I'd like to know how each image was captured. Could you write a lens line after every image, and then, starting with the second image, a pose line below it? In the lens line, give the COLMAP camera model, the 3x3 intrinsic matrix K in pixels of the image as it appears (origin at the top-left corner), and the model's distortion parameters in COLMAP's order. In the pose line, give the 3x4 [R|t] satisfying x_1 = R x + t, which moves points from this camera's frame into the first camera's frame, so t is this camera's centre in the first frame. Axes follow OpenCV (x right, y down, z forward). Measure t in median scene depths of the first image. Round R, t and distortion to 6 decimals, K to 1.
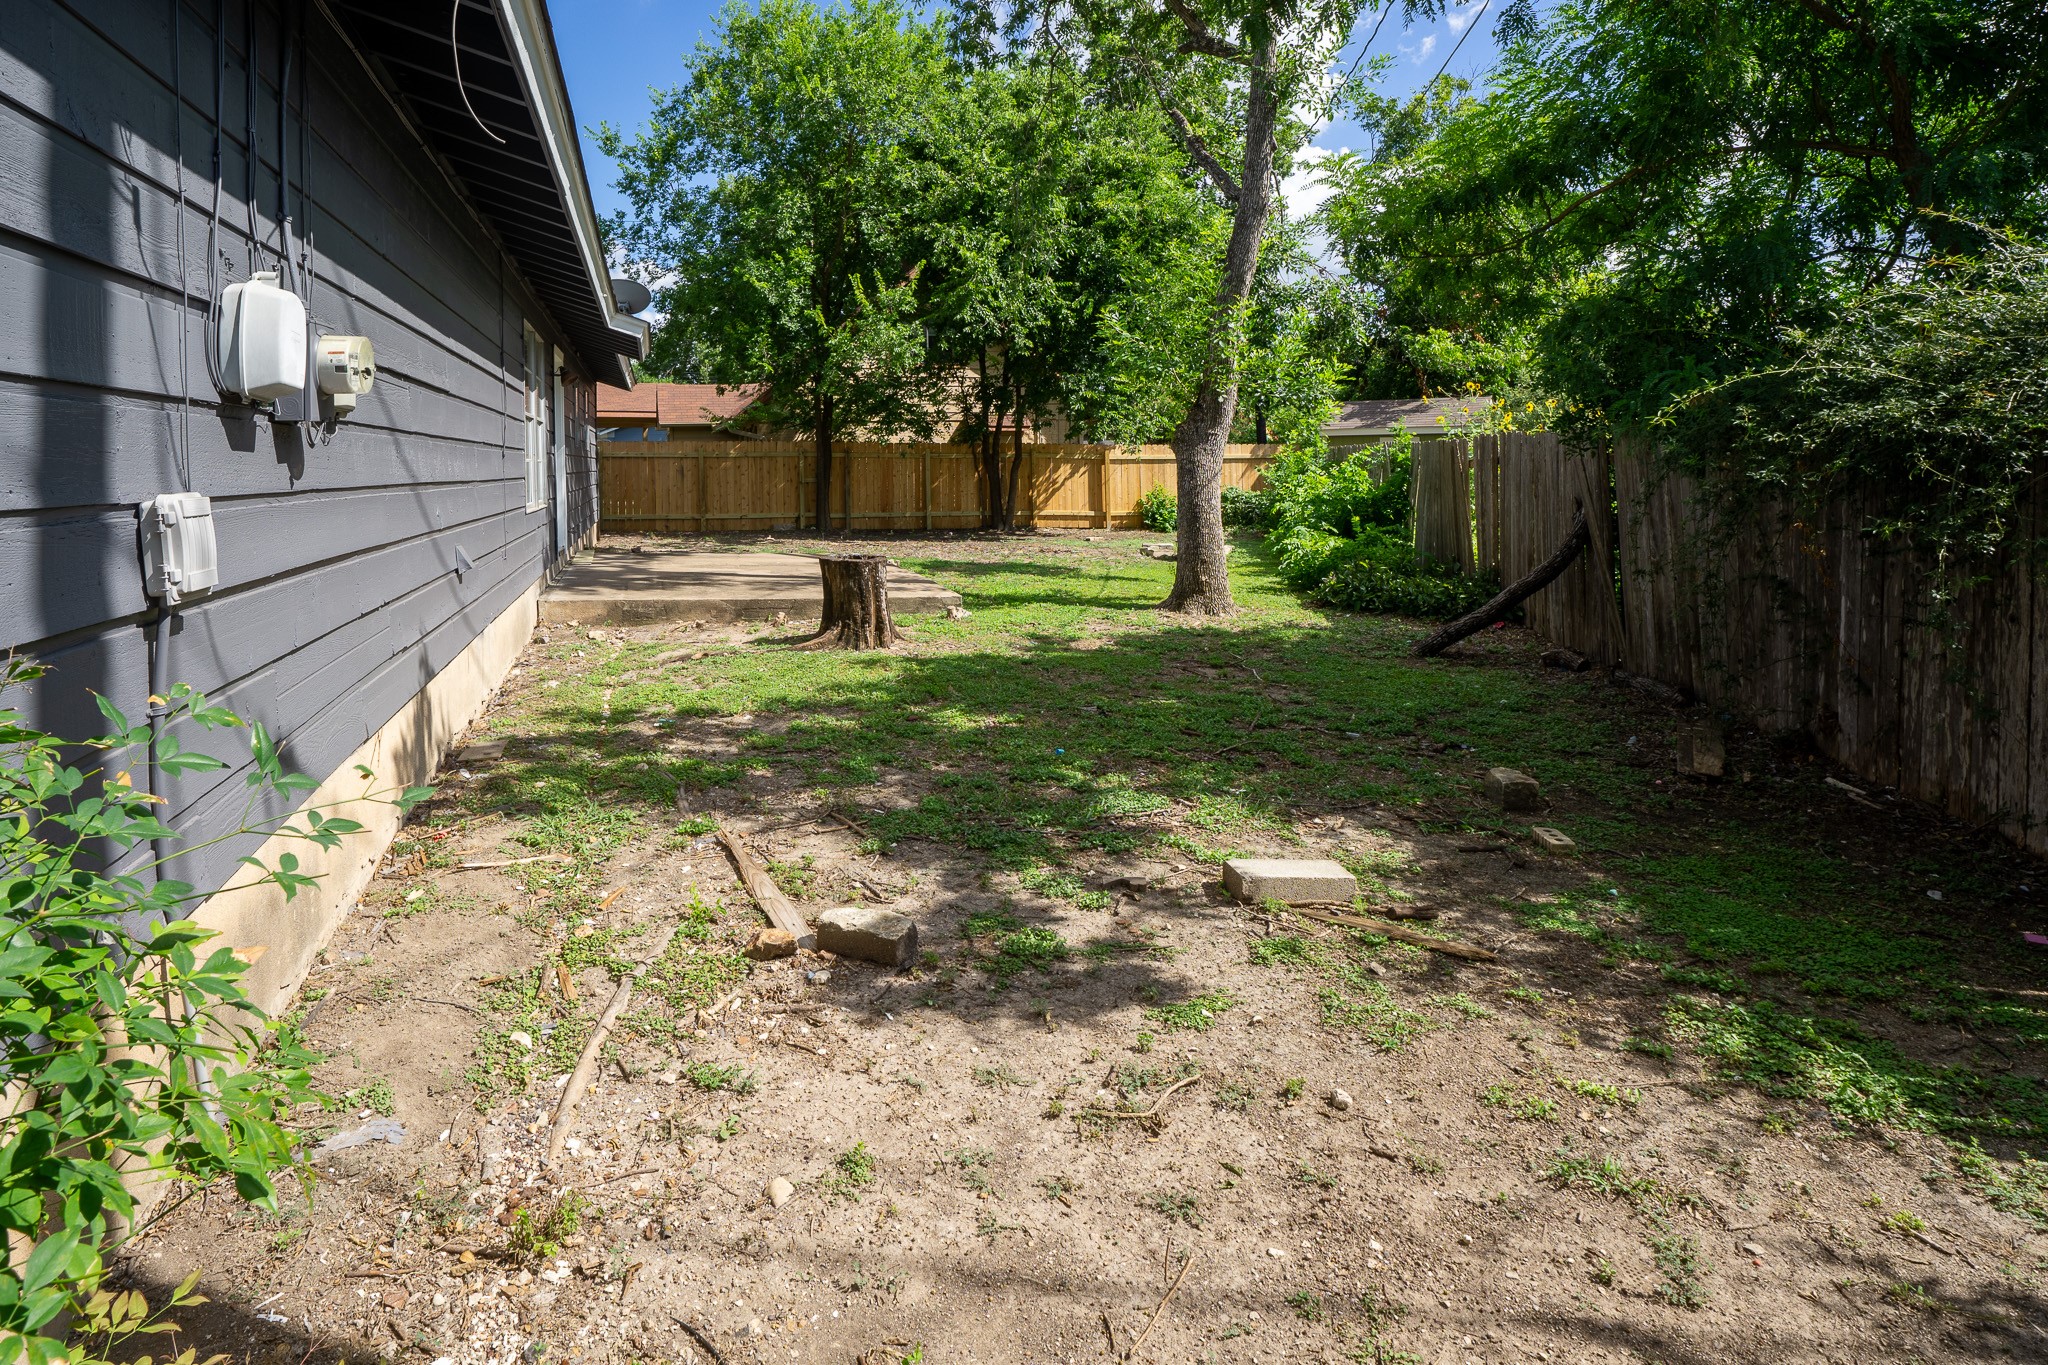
lens RADIAL K [[964.5, 0, 1024.7], [0, 964.5, 492.5], [0, 0, 1]] dist [-0.000776, -0.000012]
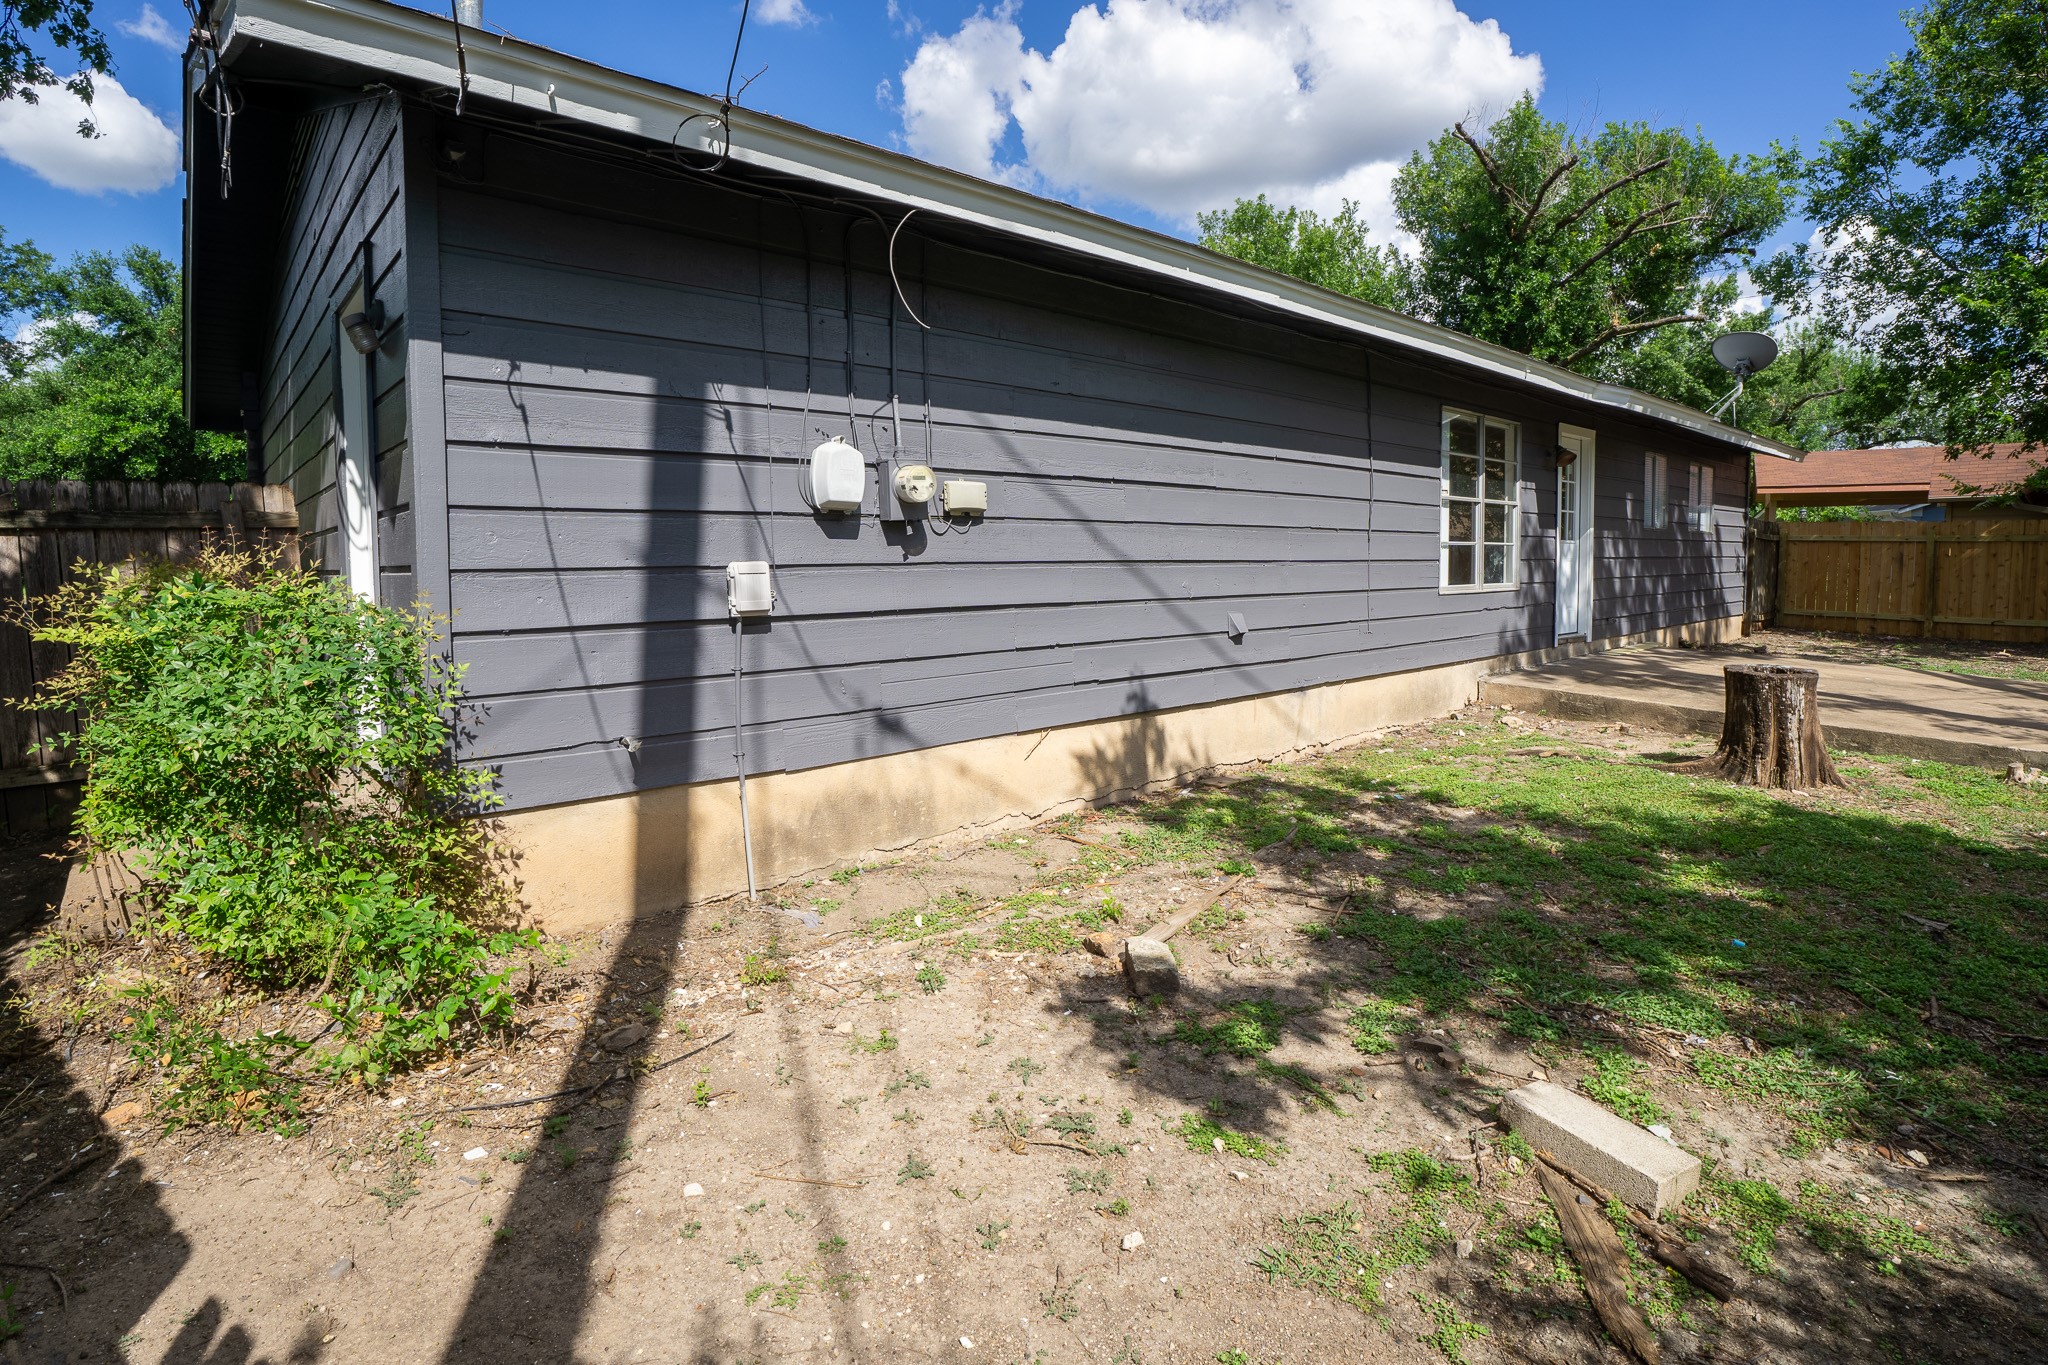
lens RADIAL K [[972.7, 0, 1024.0], [0, 972.7, 682.5], [0, 0, 1]] dist [-0.027948, -0.000033]
pose [[0.466226, 0.121488, -0.876284, 0.861271], [-0.025361, 0.991954, 0.124031, -0.011852], [0.884302, -0.035603, 0.465556, 0.415639]]
